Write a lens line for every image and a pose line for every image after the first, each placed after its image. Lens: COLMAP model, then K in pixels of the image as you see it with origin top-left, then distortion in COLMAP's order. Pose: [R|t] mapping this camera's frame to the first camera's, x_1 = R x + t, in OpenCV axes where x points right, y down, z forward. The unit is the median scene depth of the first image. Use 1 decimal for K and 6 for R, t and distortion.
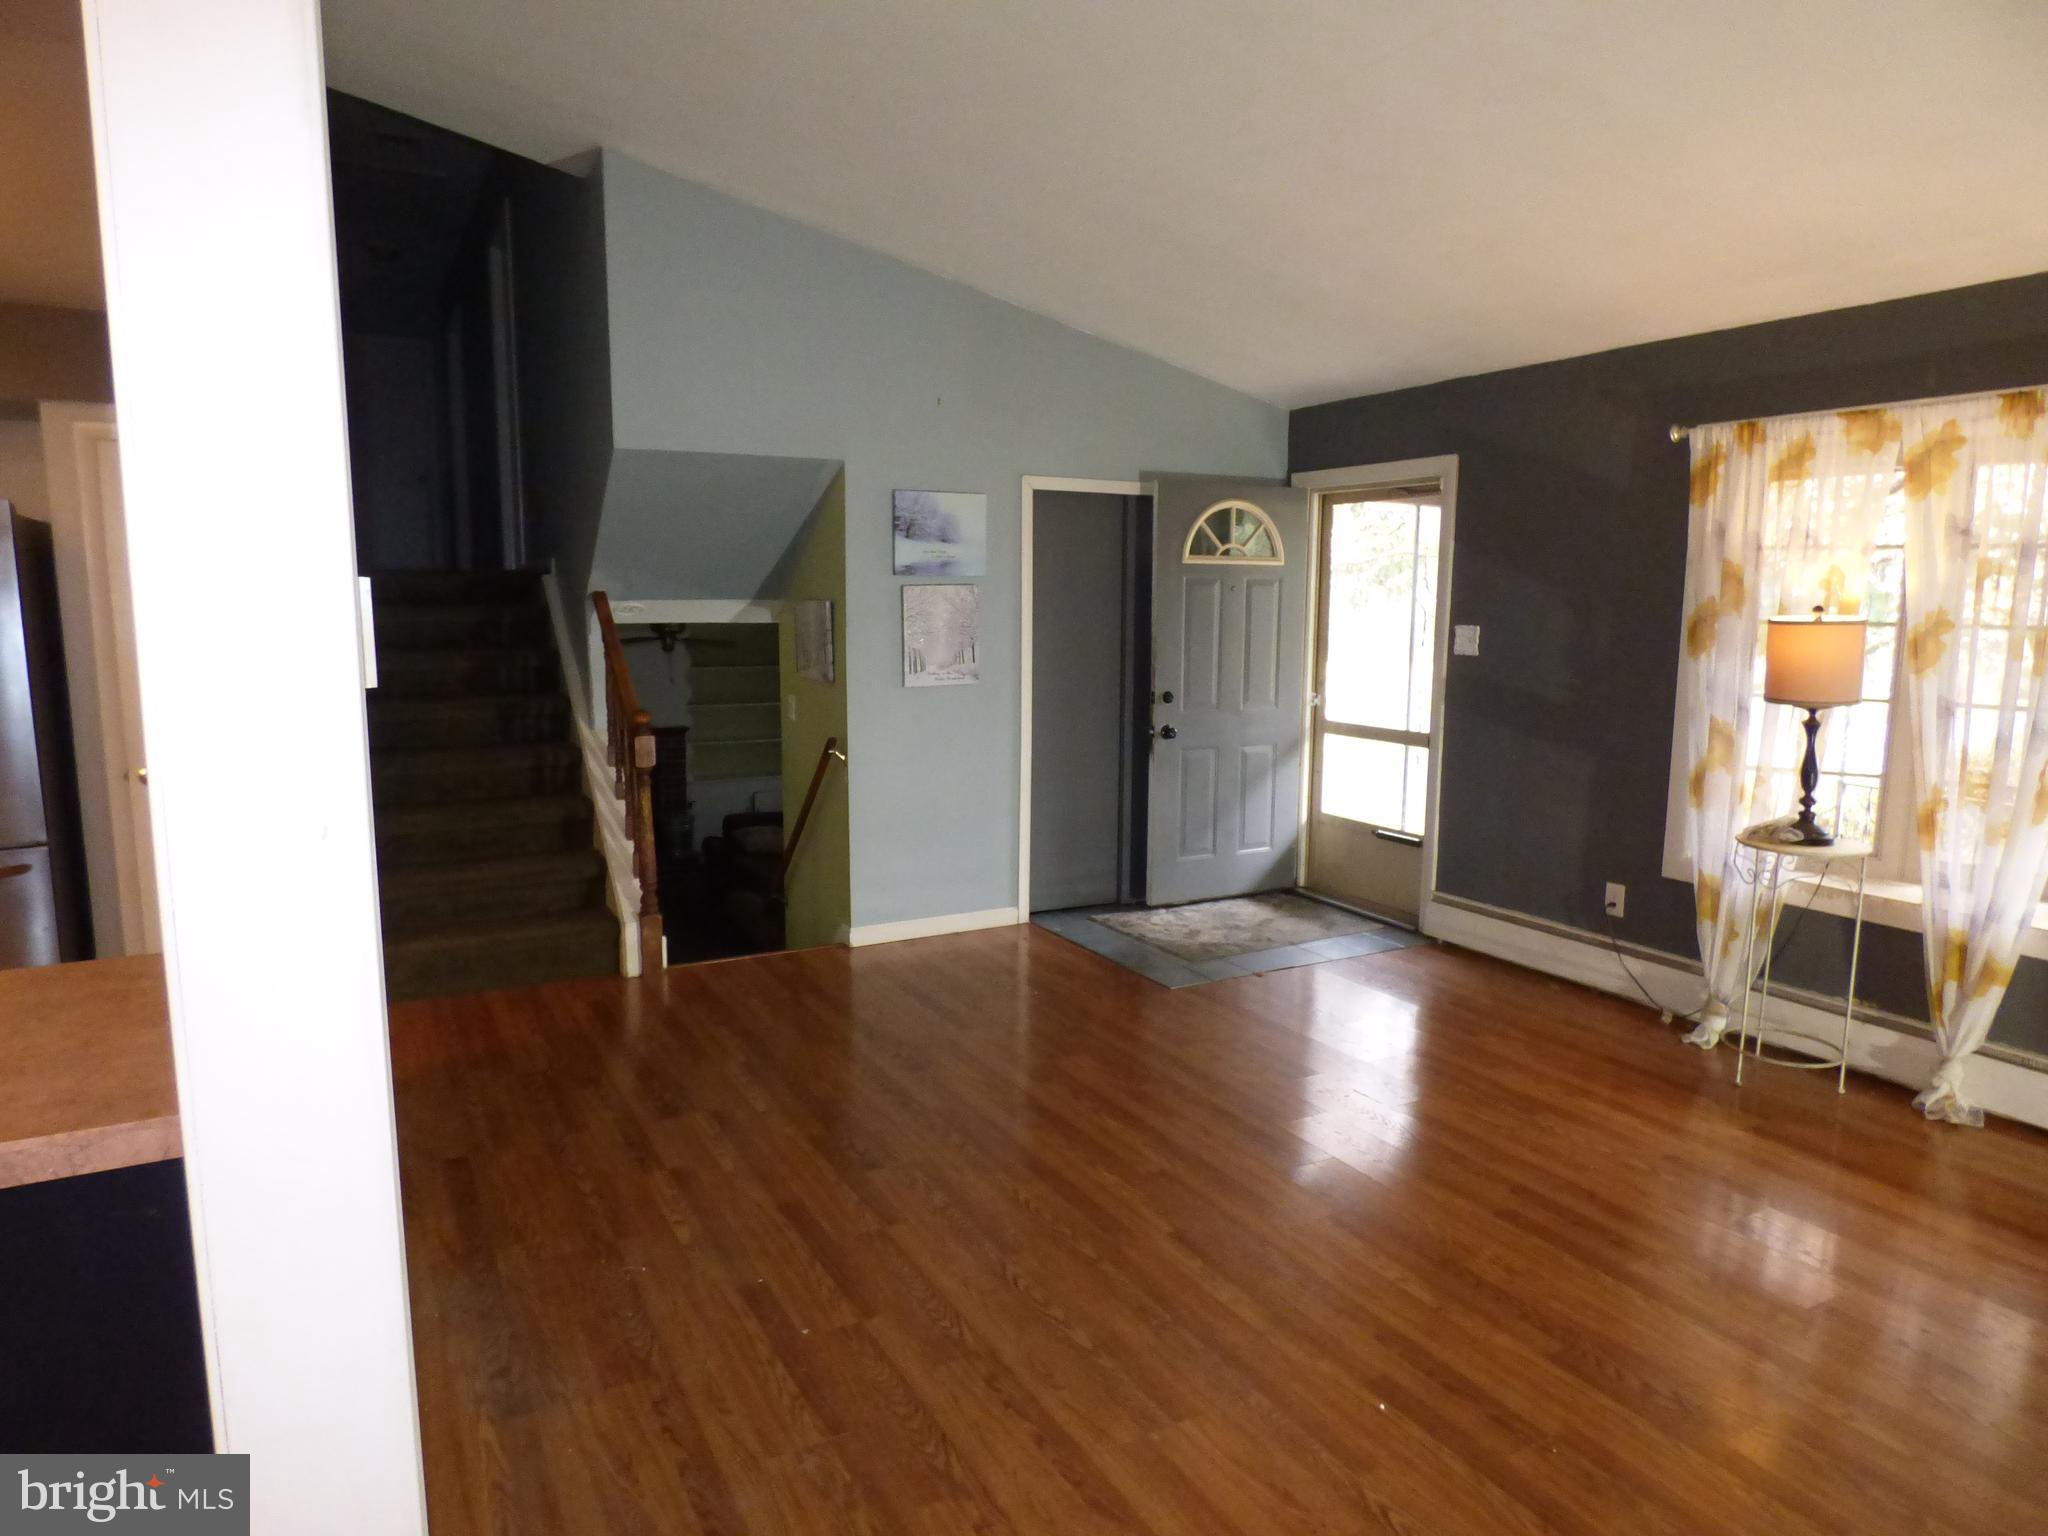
lens RADIAL K [[1252.0, 0, 1028.9], [0, 1252.0, 764.0], [0, 0, 1]] dist [-0.002393, -0.000251]
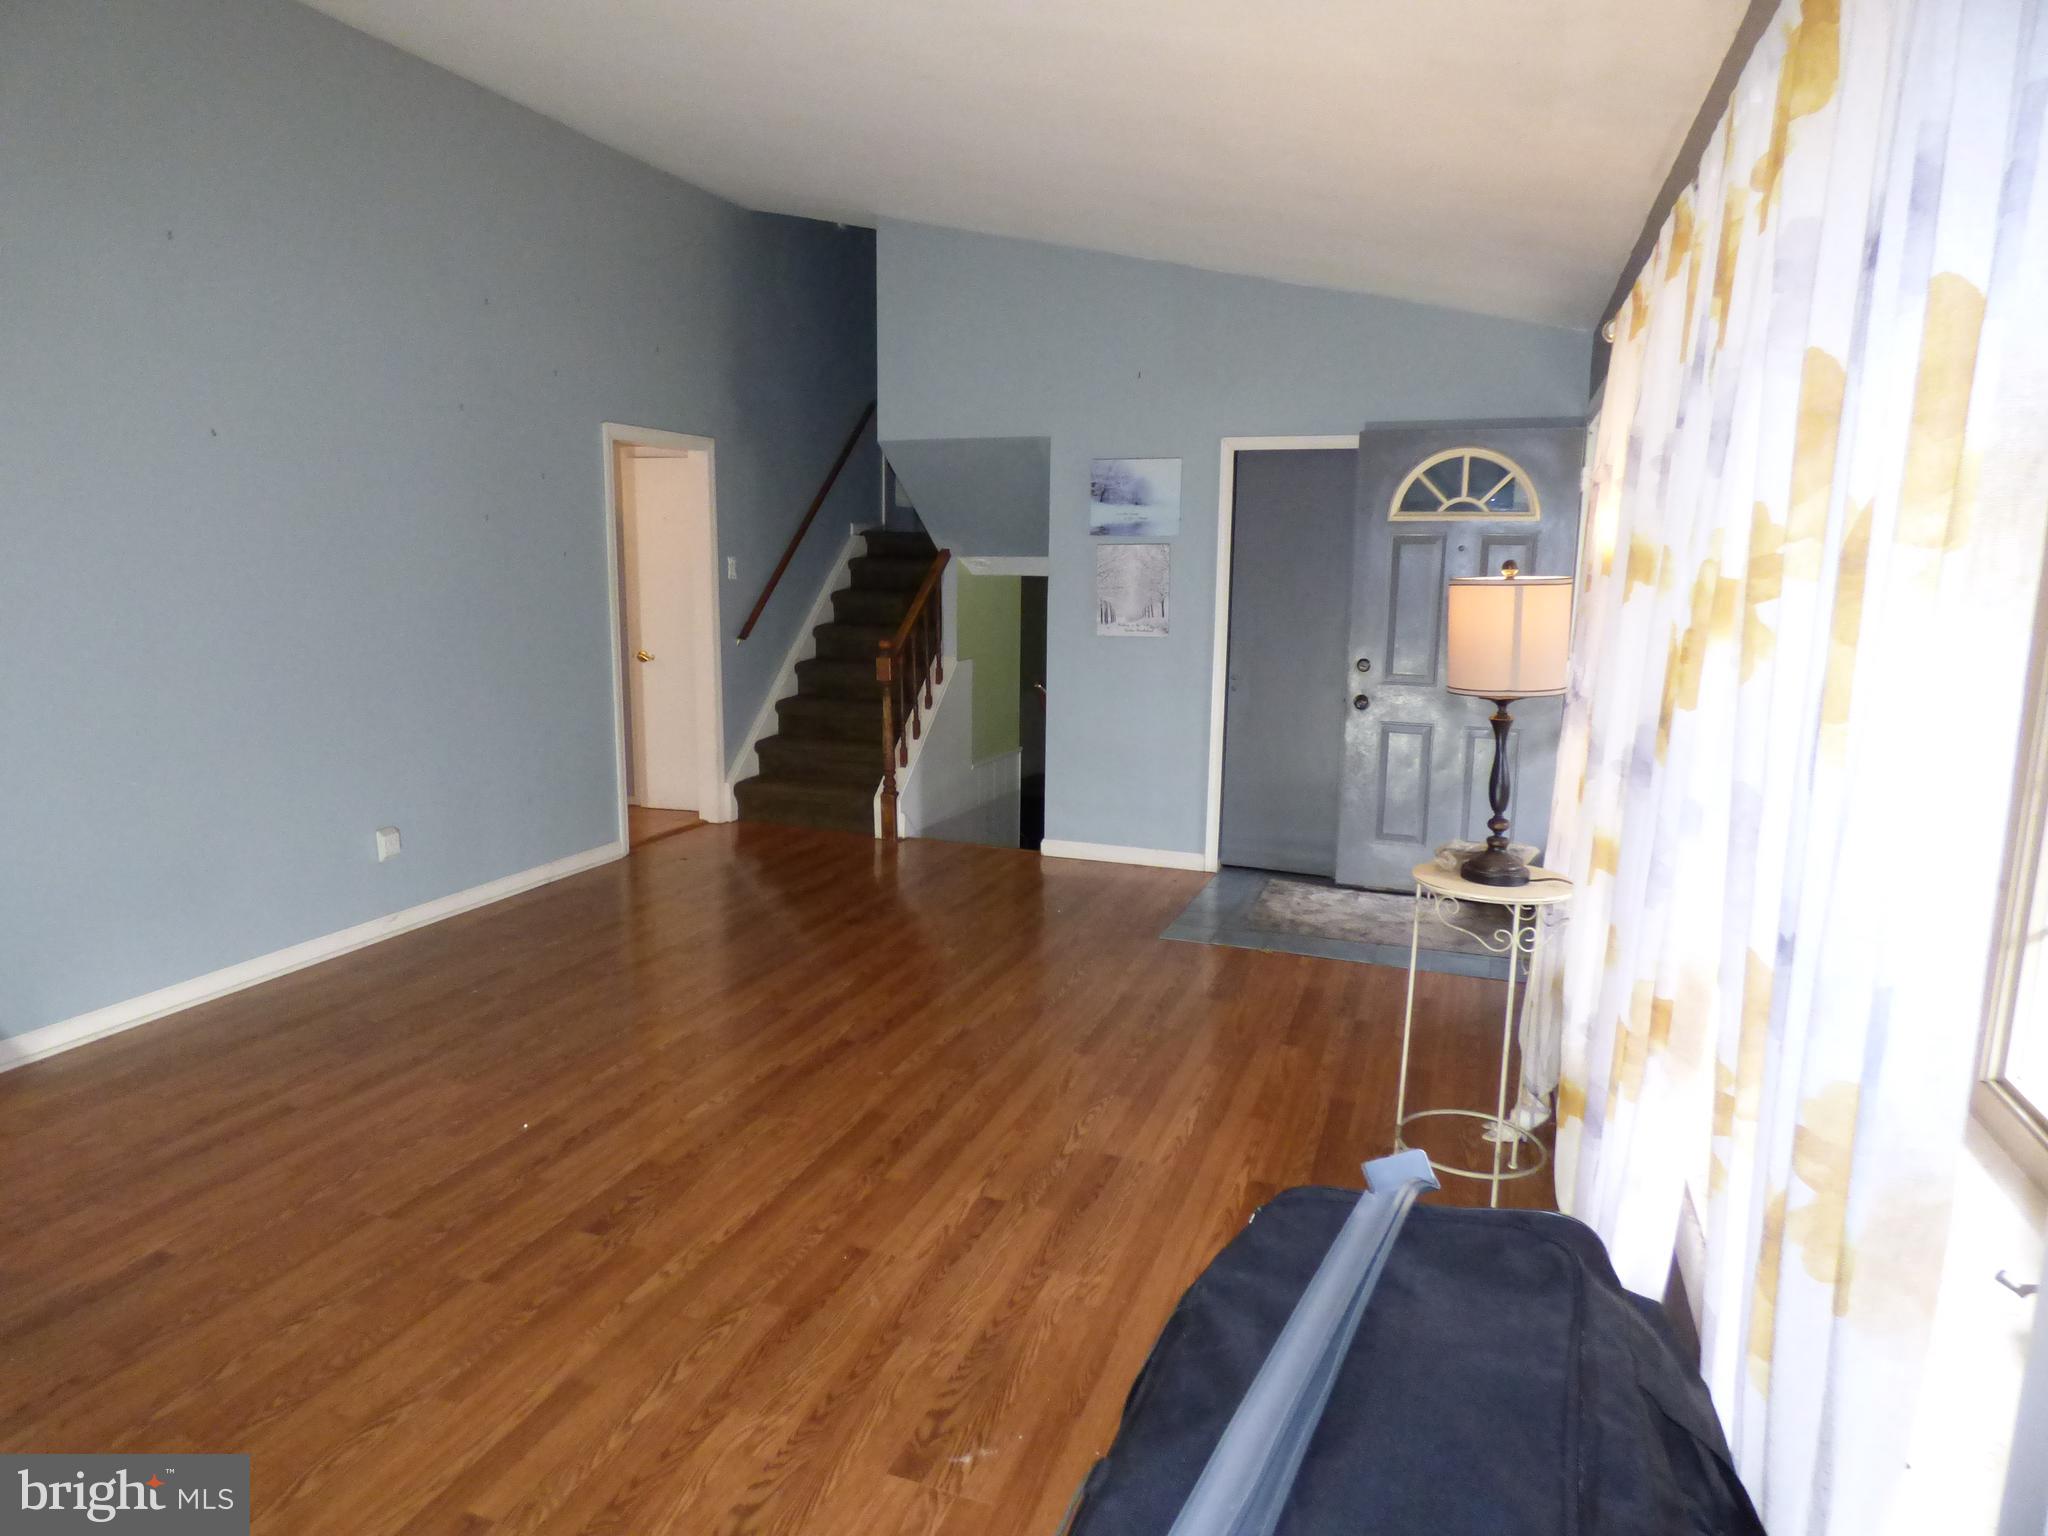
lens RADIAL K [[1264.7, 0, 1017.5], [0, 1264.7, 760.8], [0, 0, 1]] dist [-0.005022, -0.001234]
pose [[0.647642, 0.125179, -0.751592, 0.714739], [-0.110591, 0.991410, 0.069826, -0.021188], [0.753876, 0.037897, 0.655922, 0.205406]]
